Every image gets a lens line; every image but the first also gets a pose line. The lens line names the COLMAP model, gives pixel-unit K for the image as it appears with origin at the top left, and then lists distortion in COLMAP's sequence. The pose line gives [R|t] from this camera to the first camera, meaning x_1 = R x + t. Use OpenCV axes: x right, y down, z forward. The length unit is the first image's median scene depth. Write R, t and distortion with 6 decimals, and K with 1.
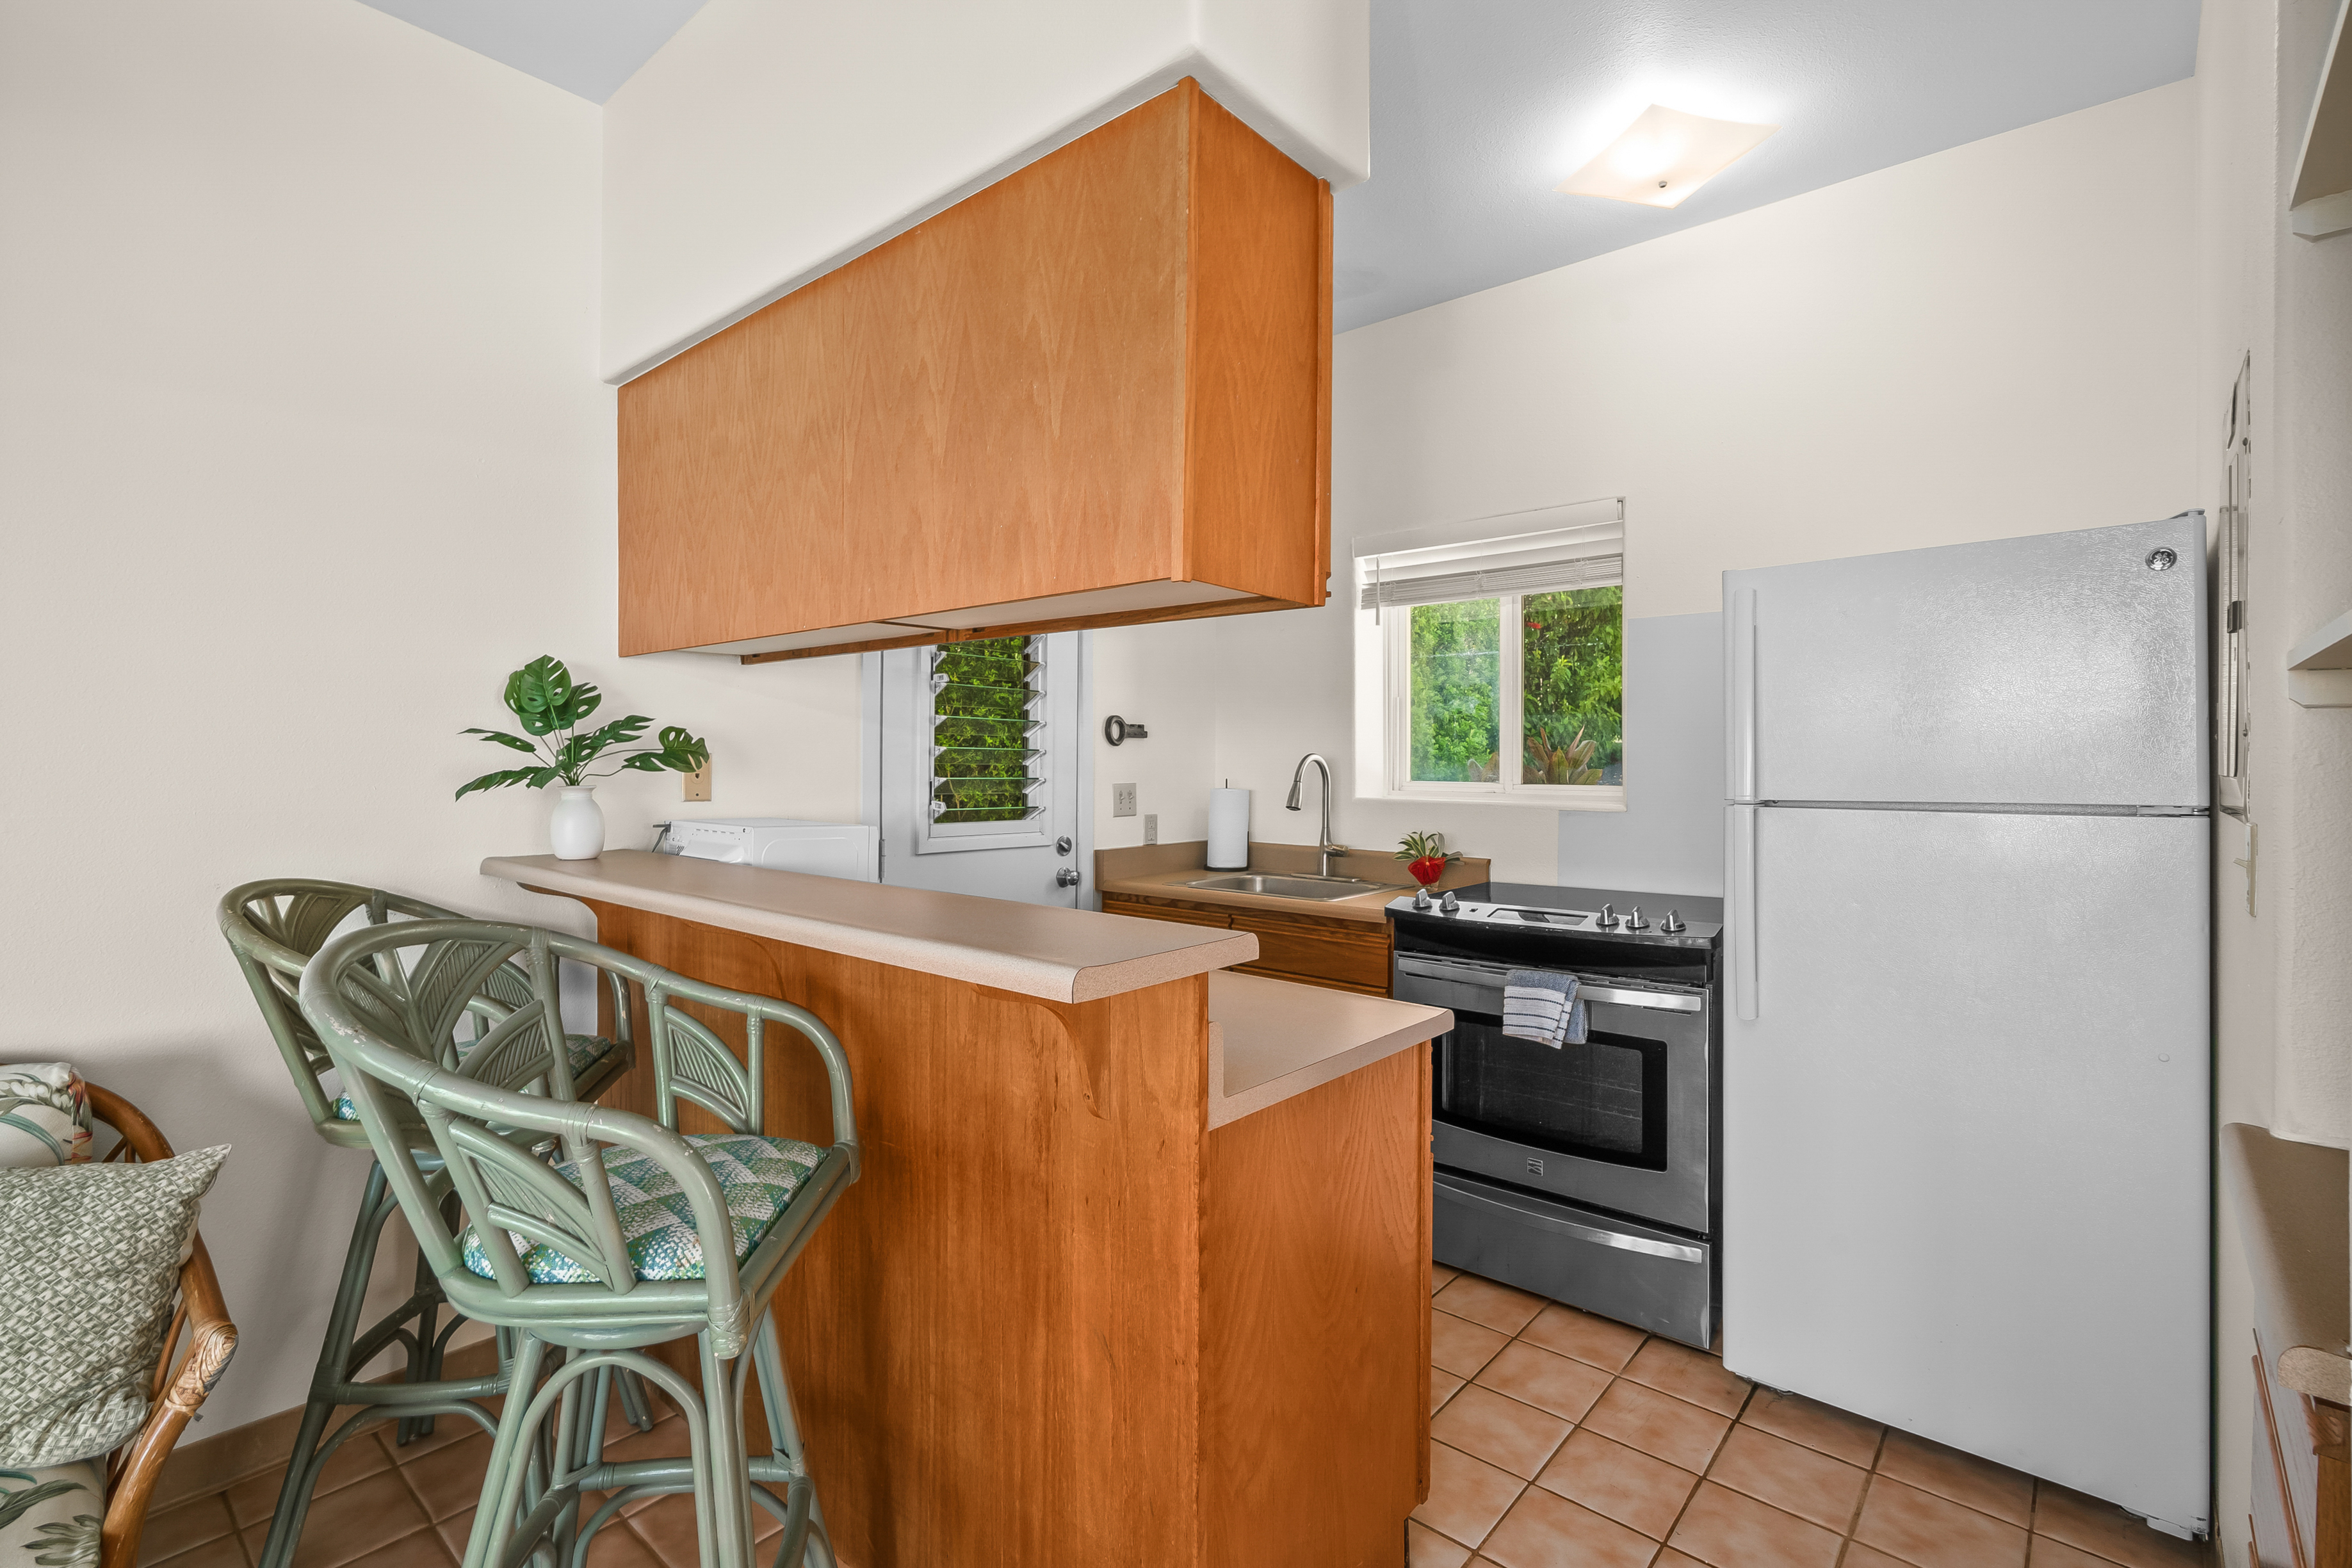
lens RADIAL K [[1076.9, 0, 1176.0], [0, 1076.9, 784.0], [0, 0, 1]] dist [-0.000107, 0.000061]
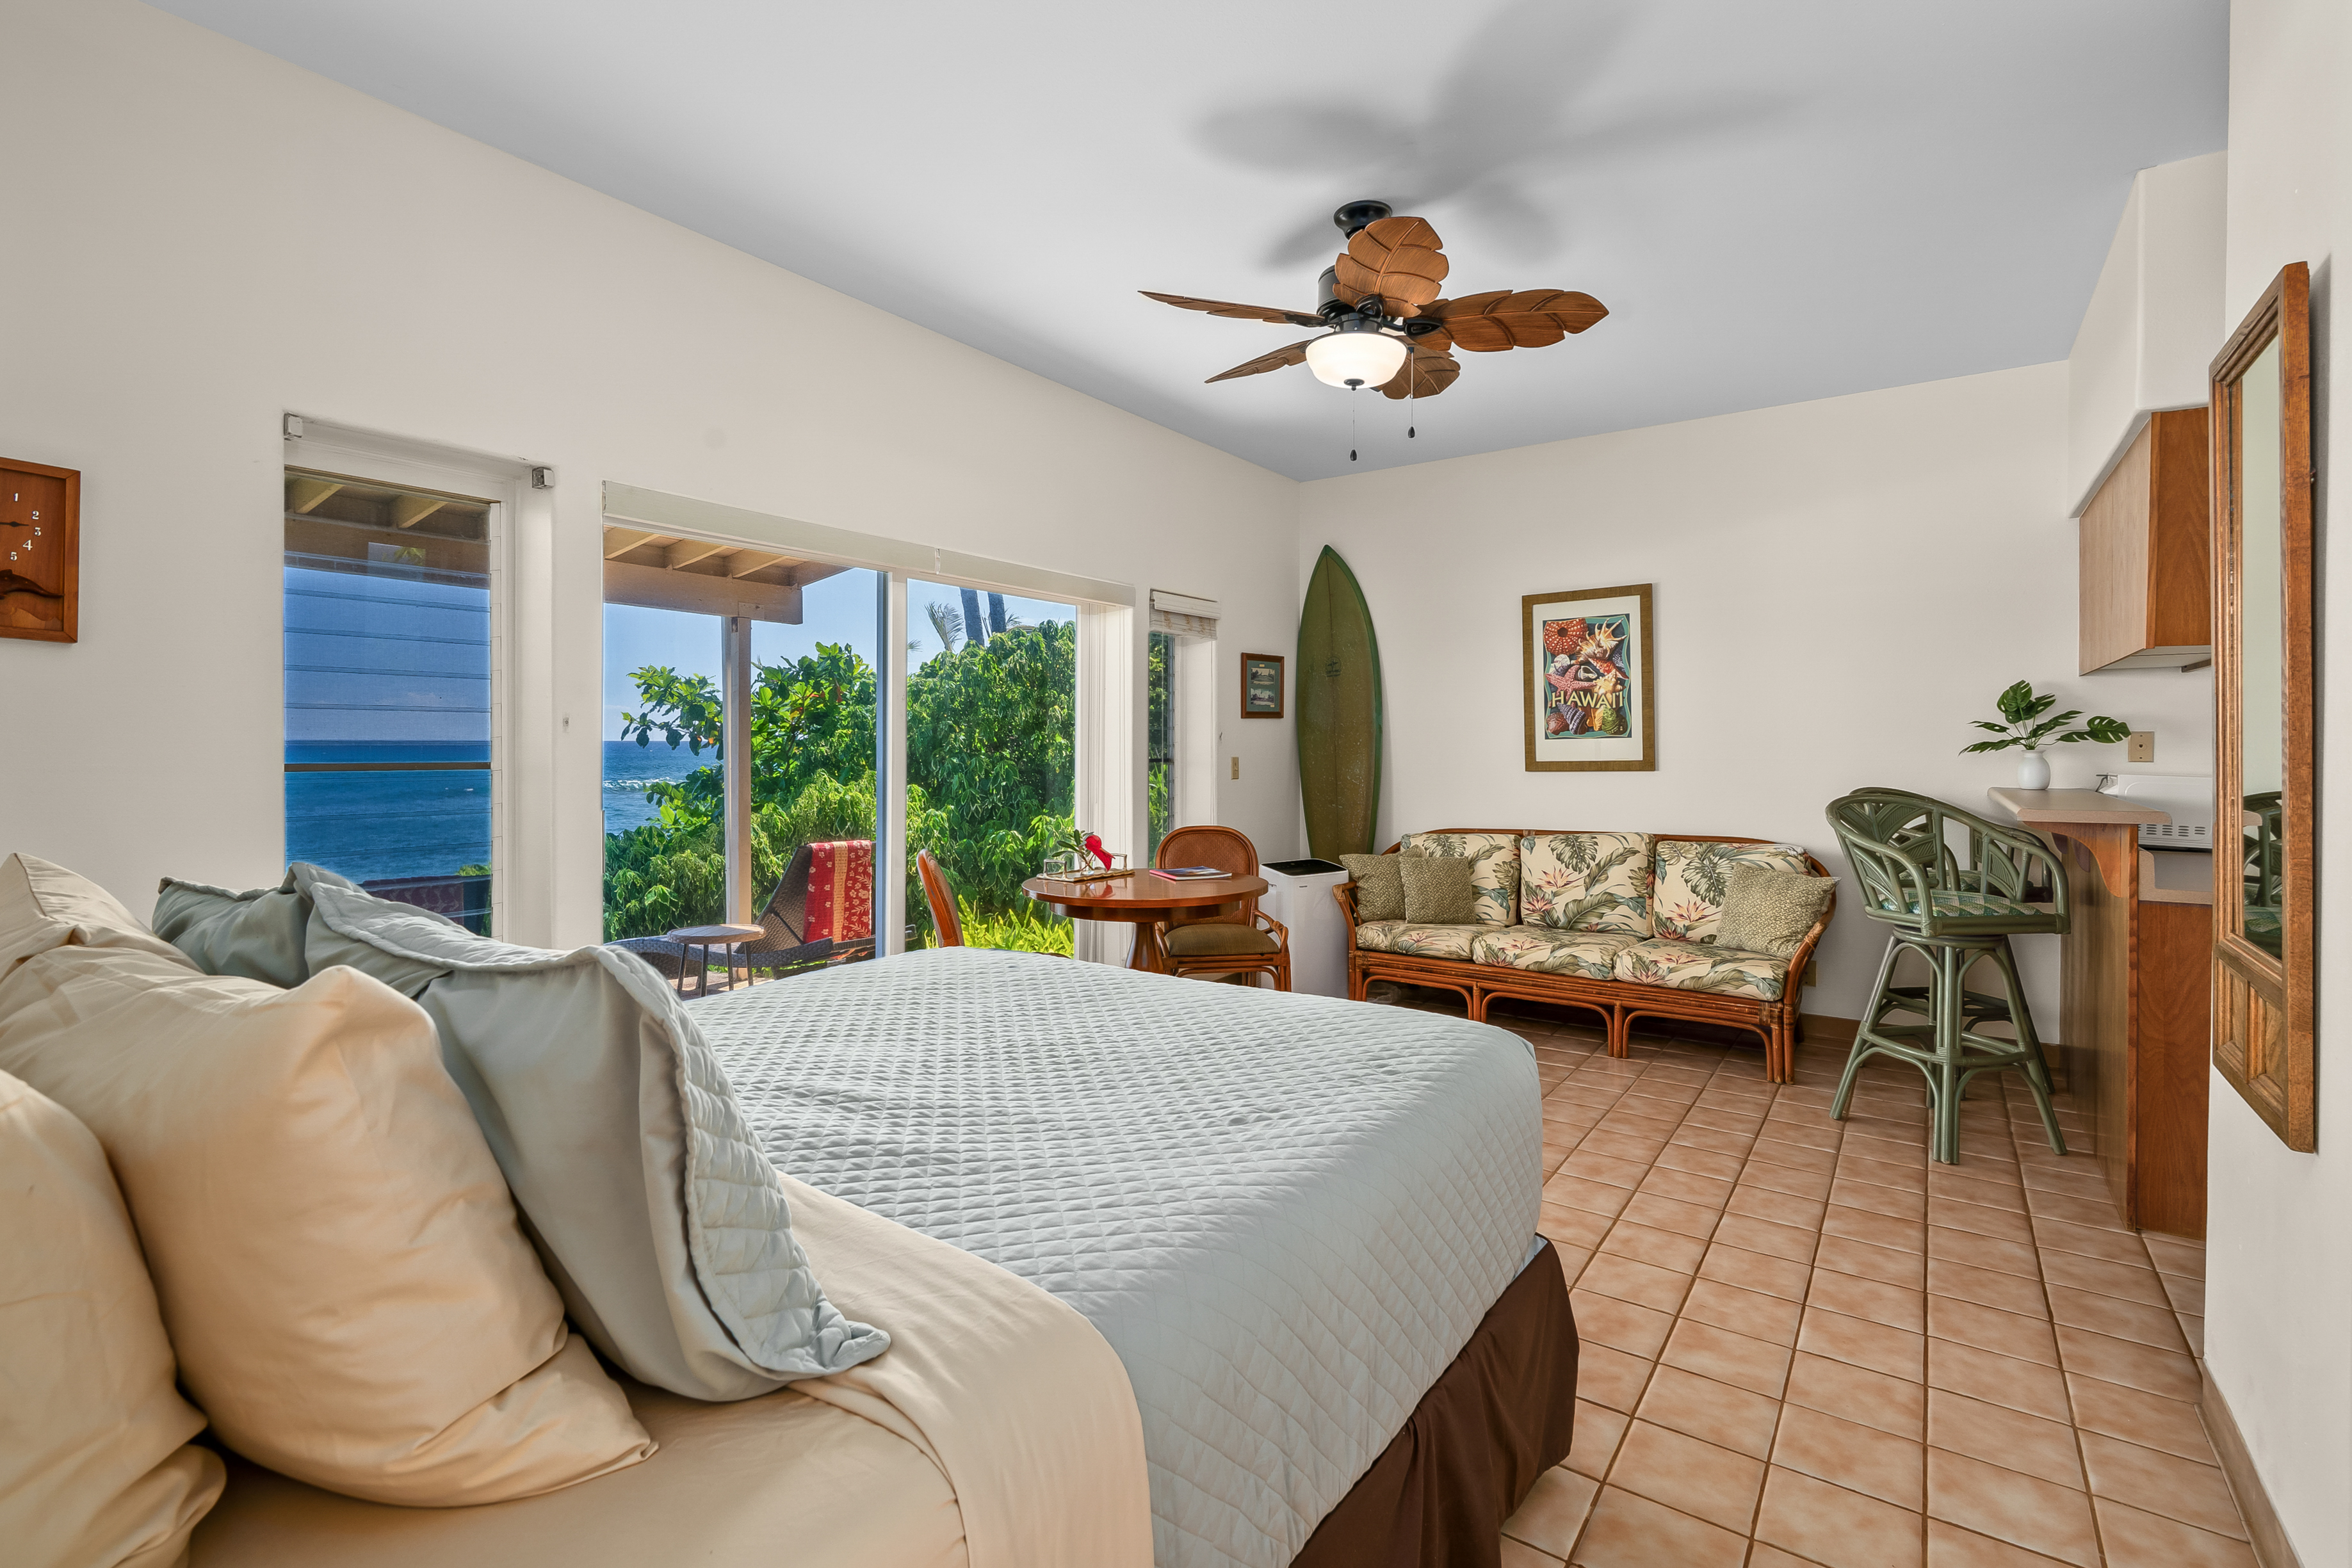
lens RADIAL K [[1105.2, 0, 1140.2], [0, 1105.2, 745.7], [0, 0, 1]] dist [-0.002625, -0.000388]
pose [[0.089572, -0.007101, -0.995955, 1.200355], [-0.018574, 0.999789, -0.008799, 0.039301], [0.995807, 0.019287, 0.089421, -0.707368]]
